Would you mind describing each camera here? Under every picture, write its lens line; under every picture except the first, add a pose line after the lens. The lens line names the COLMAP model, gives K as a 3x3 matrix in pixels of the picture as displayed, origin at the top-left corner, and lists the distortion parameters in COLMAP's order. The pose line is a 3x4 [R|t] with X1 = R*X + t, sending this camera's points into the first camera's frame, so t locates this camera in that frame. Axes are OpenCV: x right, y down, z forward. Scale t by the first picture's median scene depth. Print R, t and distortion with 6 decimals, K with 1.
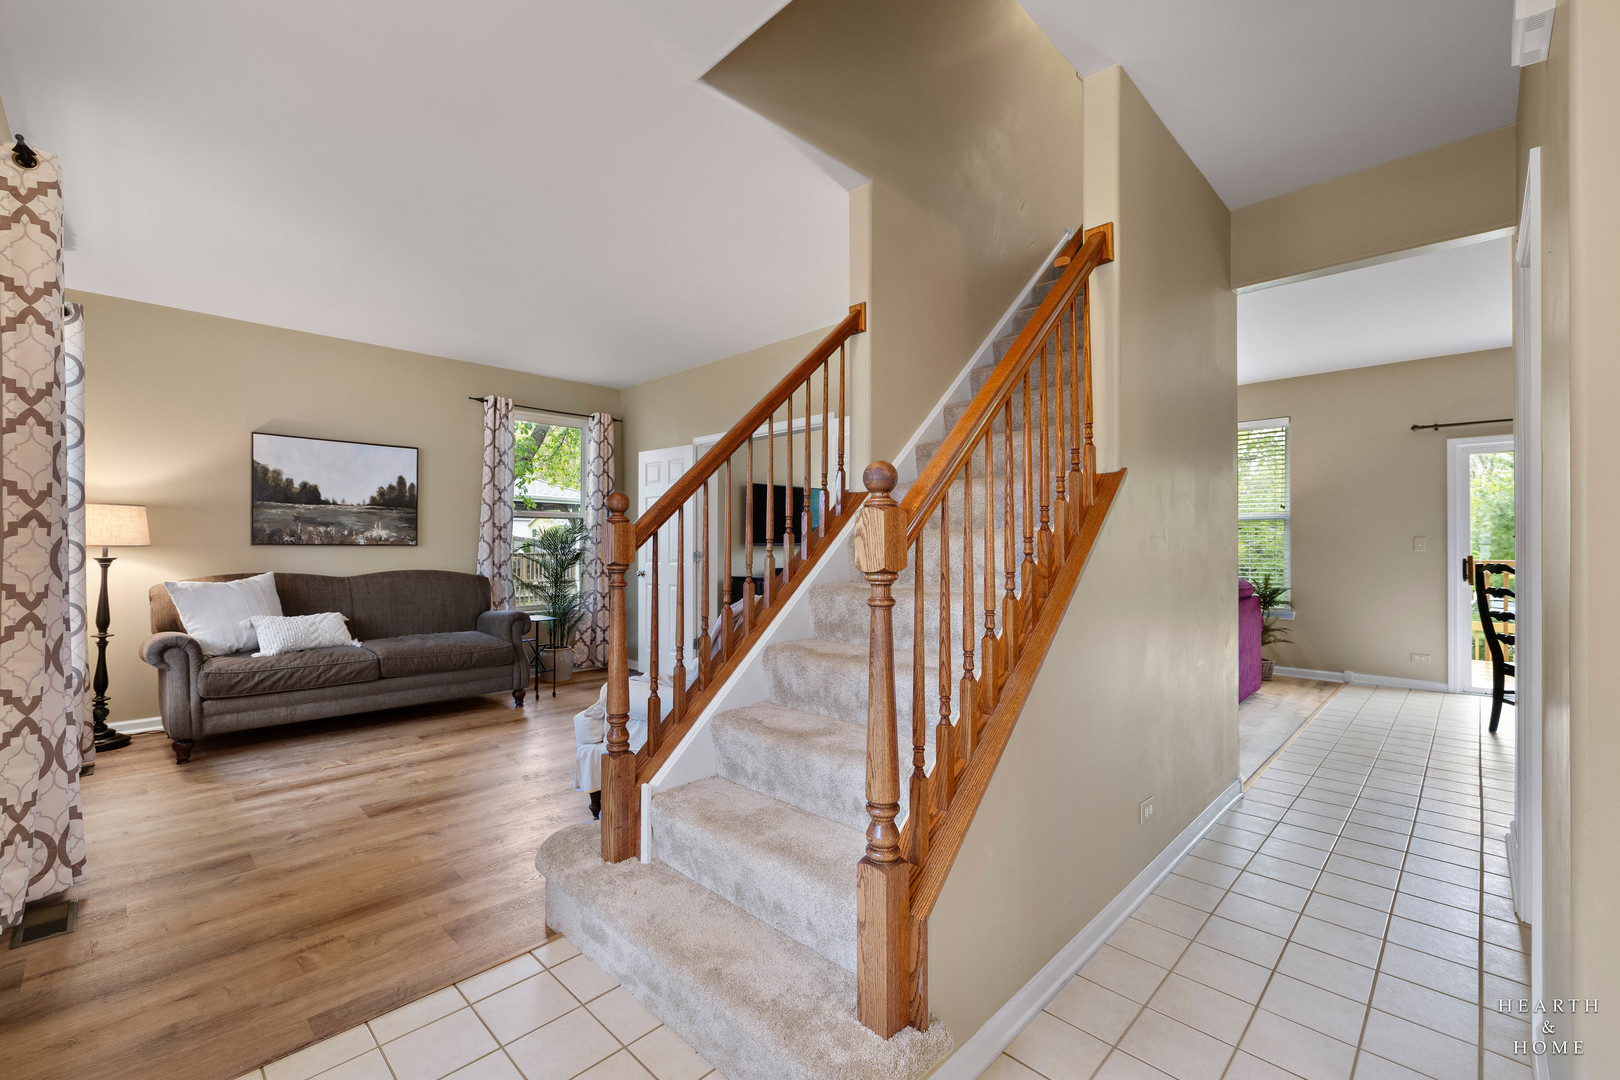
lens RADIAL K [[677.5, 0, 800.1], [0, 677.5, 541.7], [0, 0, 1]] dist [-0.001576, -0.000202]
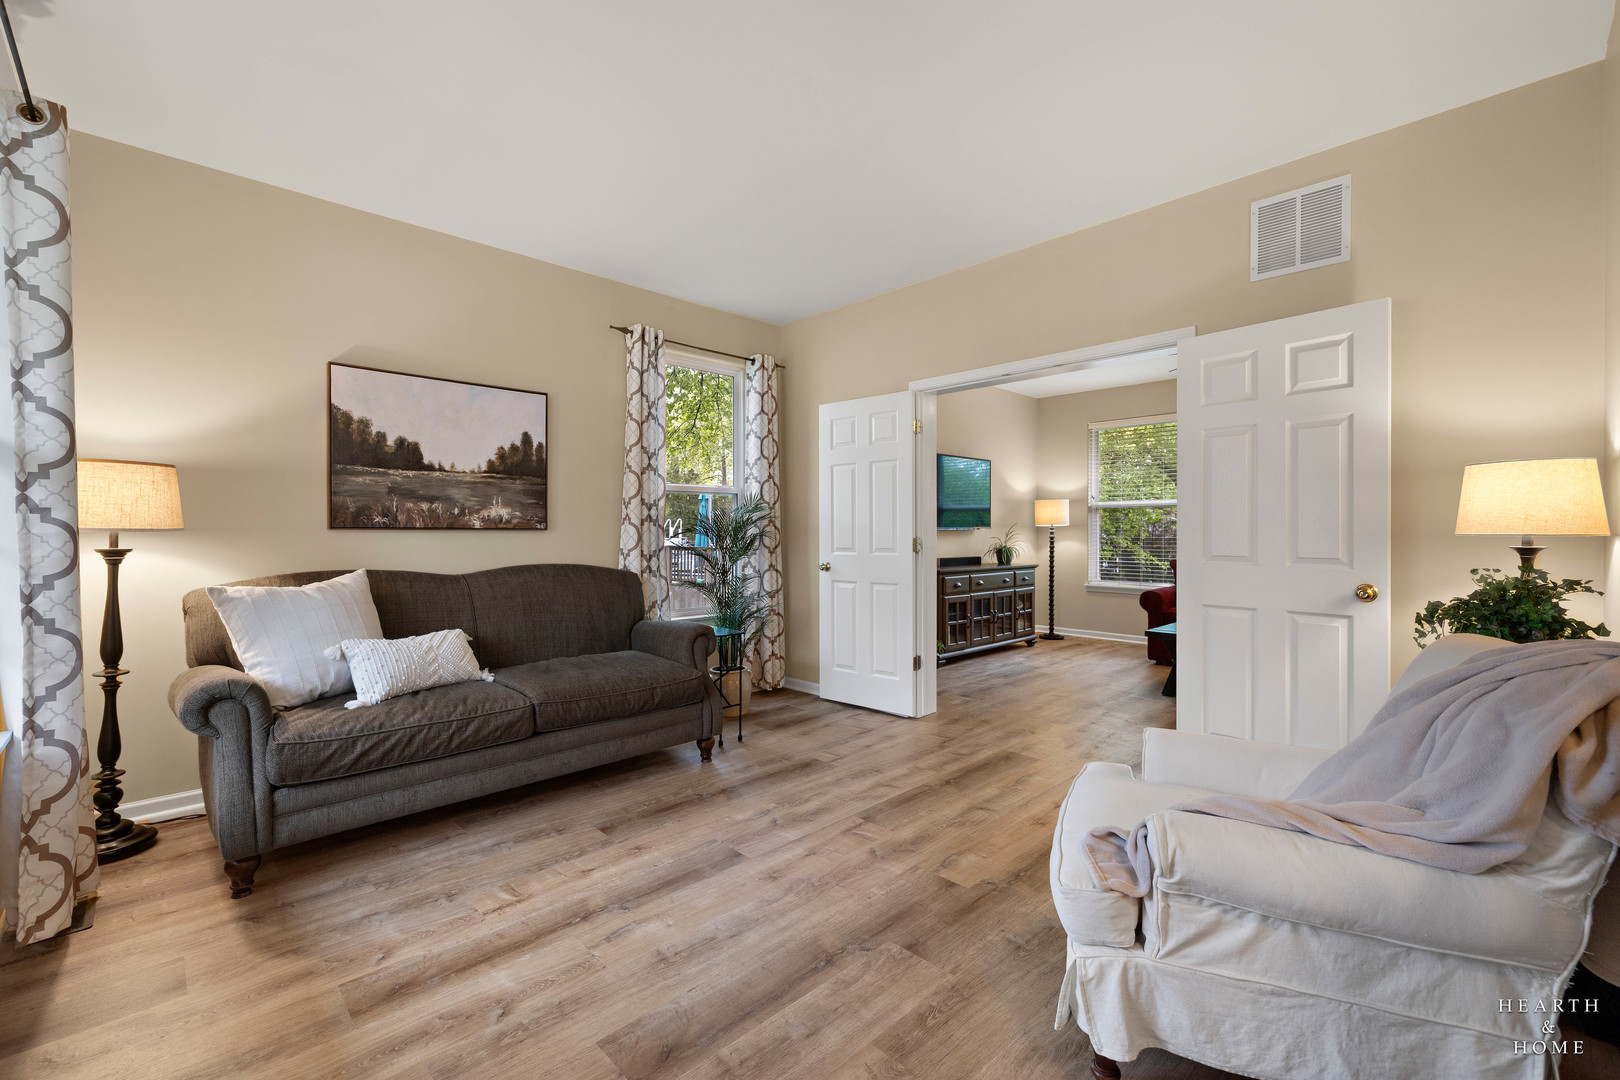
lens RADIAL K [[680.1, 0, 802.9], [0, 680.1, 533.2], [0, 0, 1]] dist [-0.000452, -0.000189]
pose [[0.999722, -0.000890, -0.023574, -0.363101], [0.001104, 0.999958, 0.009068, 0.004236], [0.023565, -0.009092, 0.999681, 0.373678]]
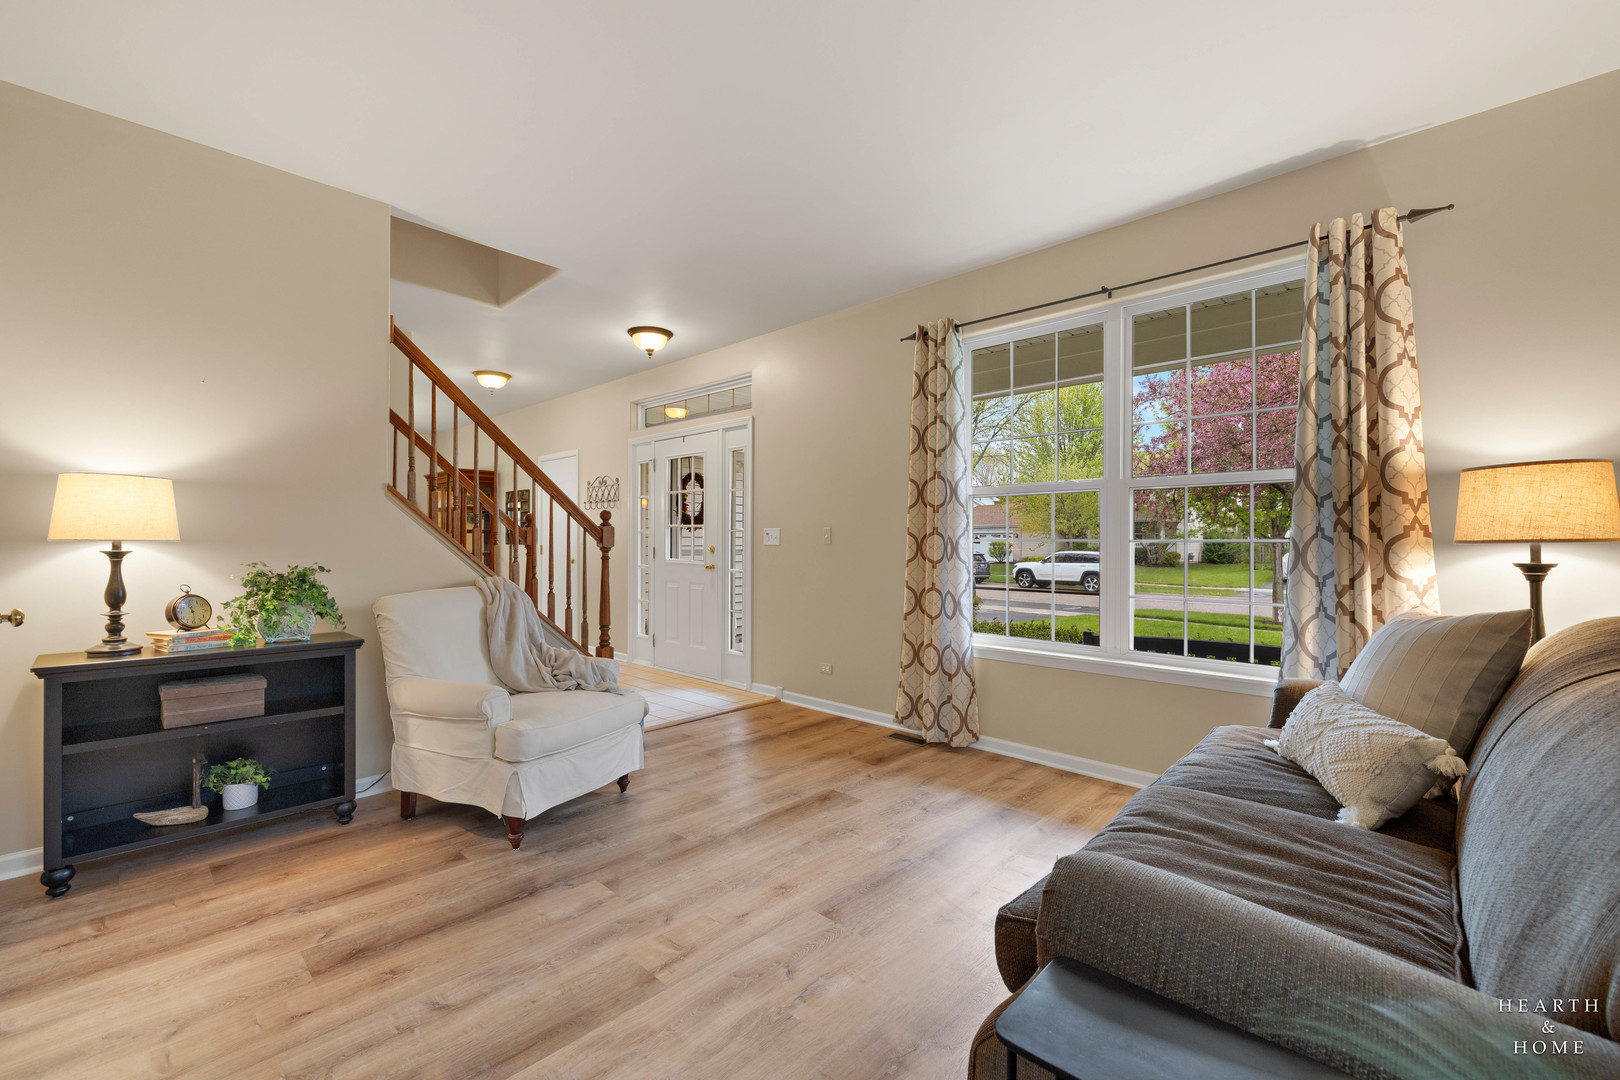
lens RADIAL K [[690.7, 0, 804.1], [0, 690.7, 530.0], [0, 0, 1]] dist [-0.000370, 0.000046]
pose [[-0.999840, -0.005286, -0.017117, -0.407255], [-0.004949, 0.999795, -0.019653, 0.010405], [0.017217, -0.019565, -0.999660, 1.507276]]
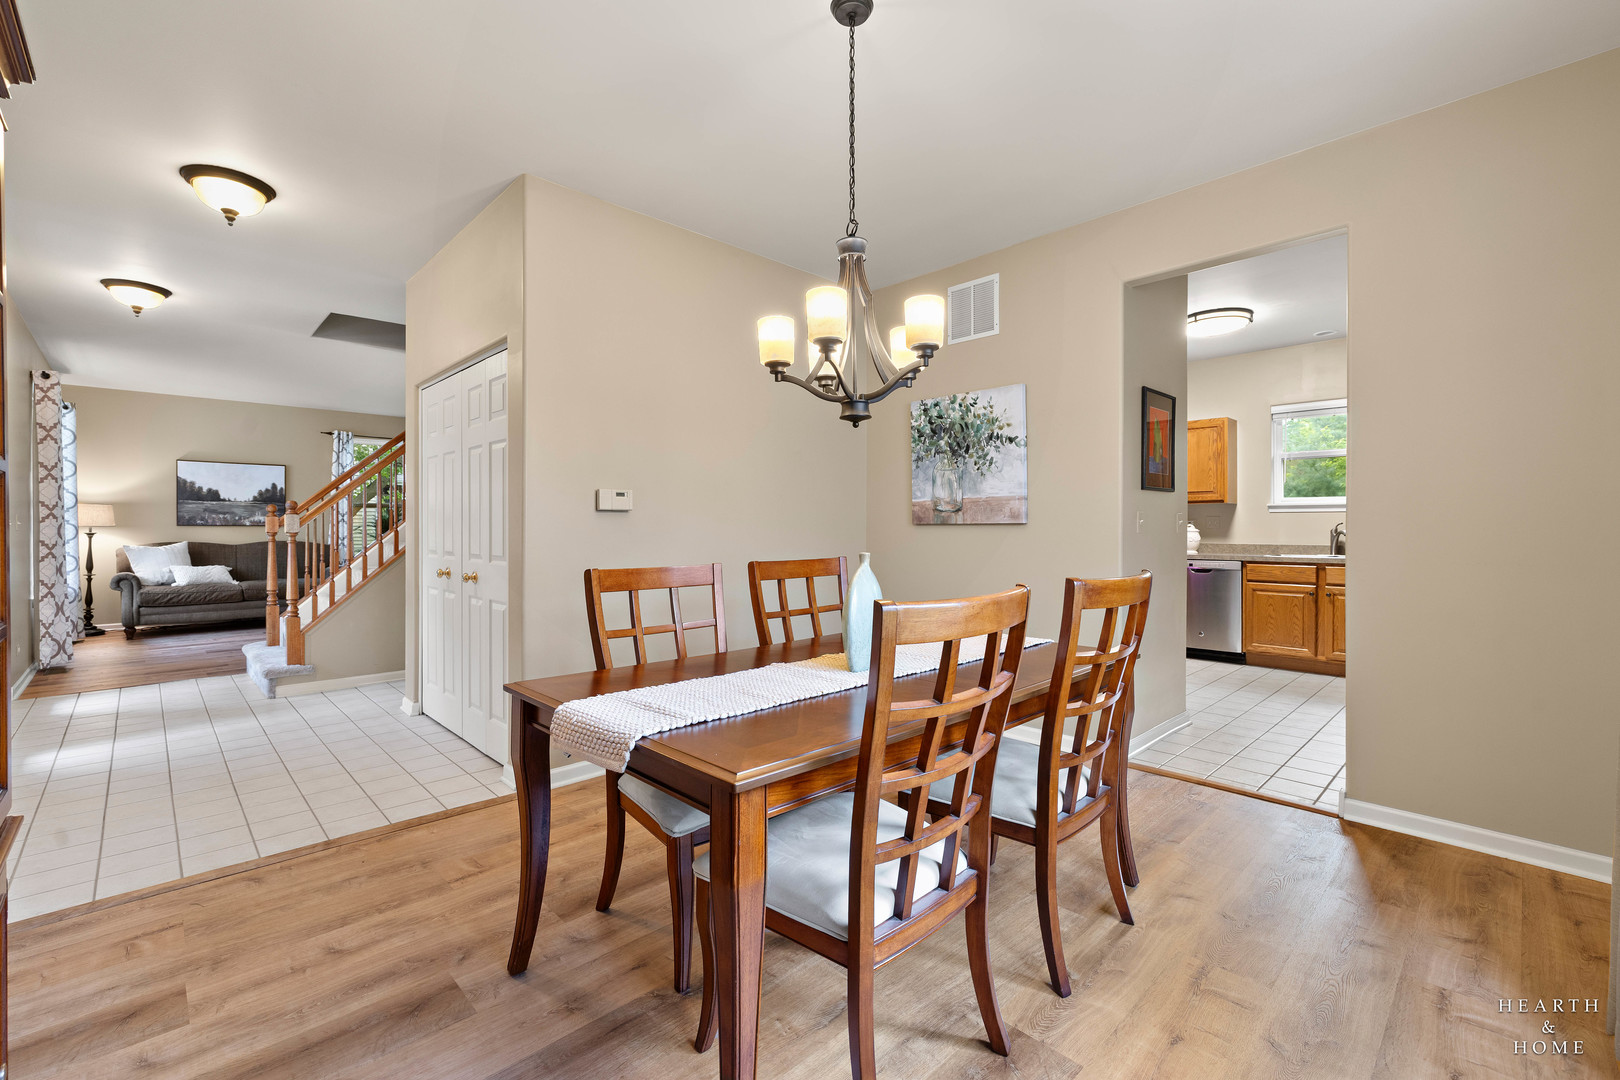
lens RADIAL K [[690.7, 0, 804.1], [0, 690.7, 530.0], [0, 0, 1]] dist [-0.000370, 0.000046]
pose [[0.999759, -0.000672, -0.021942, 0.925583], [0.000920, 0.999936, 0.011264, -0.002989], [0.021933, -0.011282, 0.999696, -0.809560]]
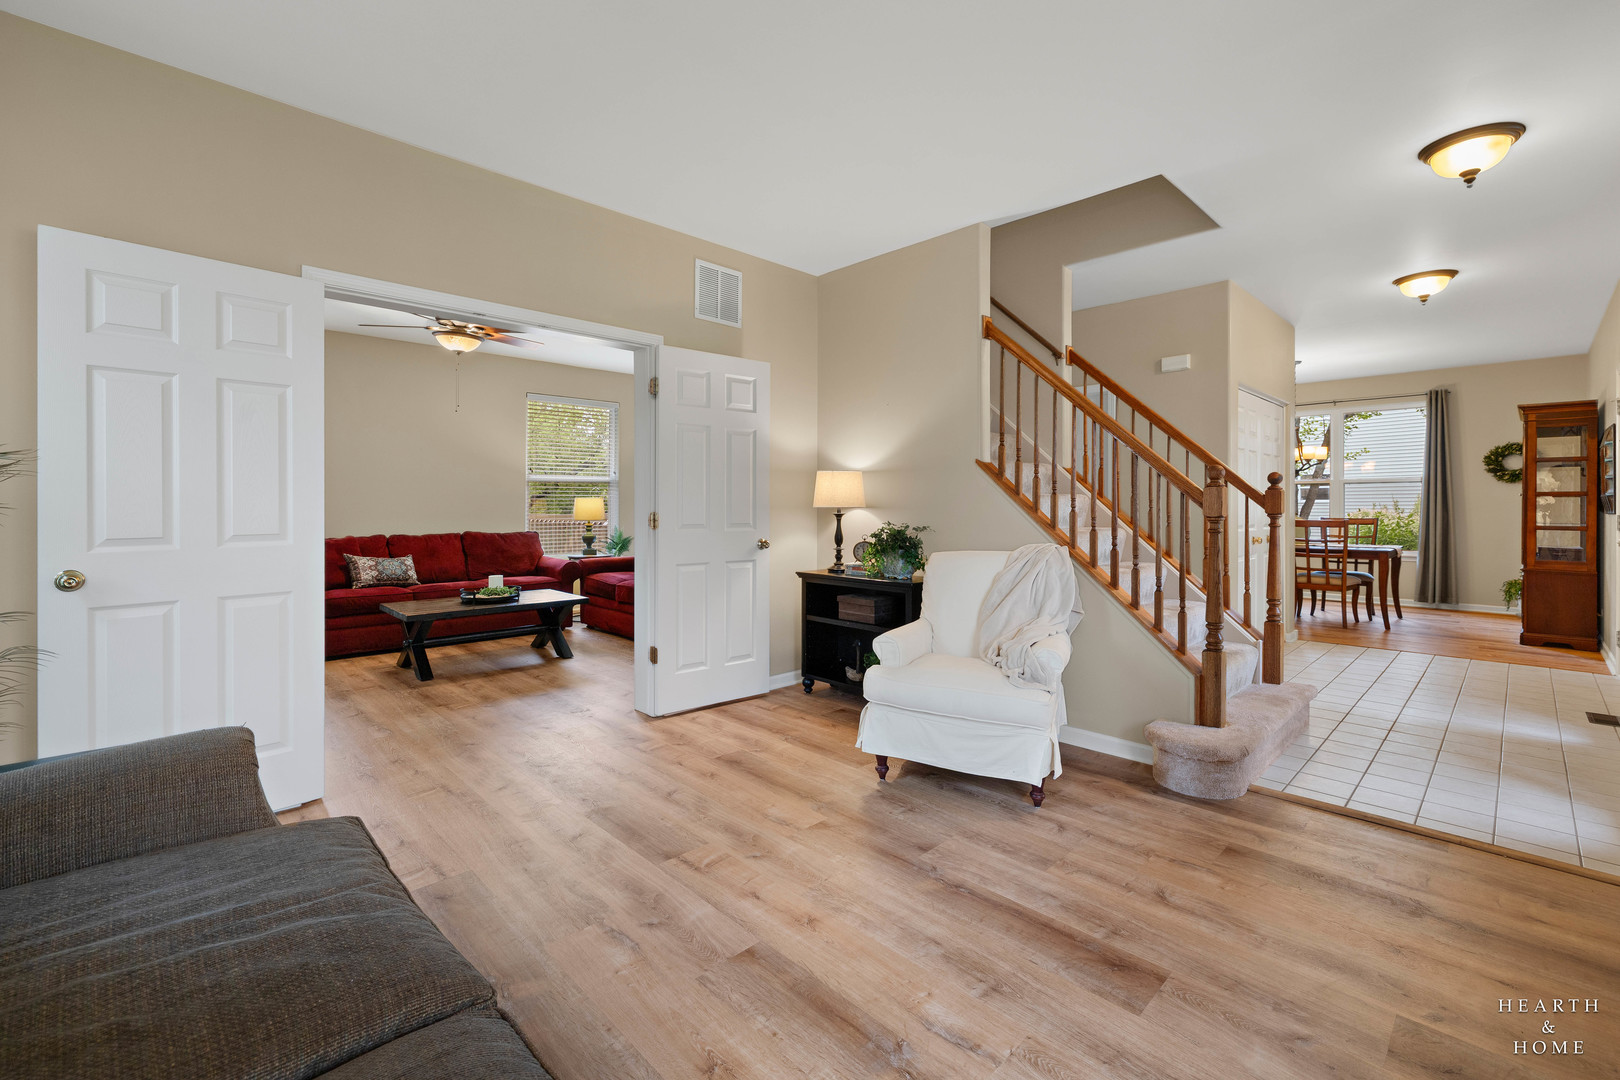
lens RADIAL K [[694.5, 0, 807.2], [0, 694.5, 509.2], [0, 0, 1]] dist [-0.000637, 0.000579]
pose [[0.018764, -0.008034, 0.999792, -0.879127], [-0.008632, 0.999929, 0.008197, 0.005230], [-0.999787, -0.008784, 0.018693, 0.928821]]
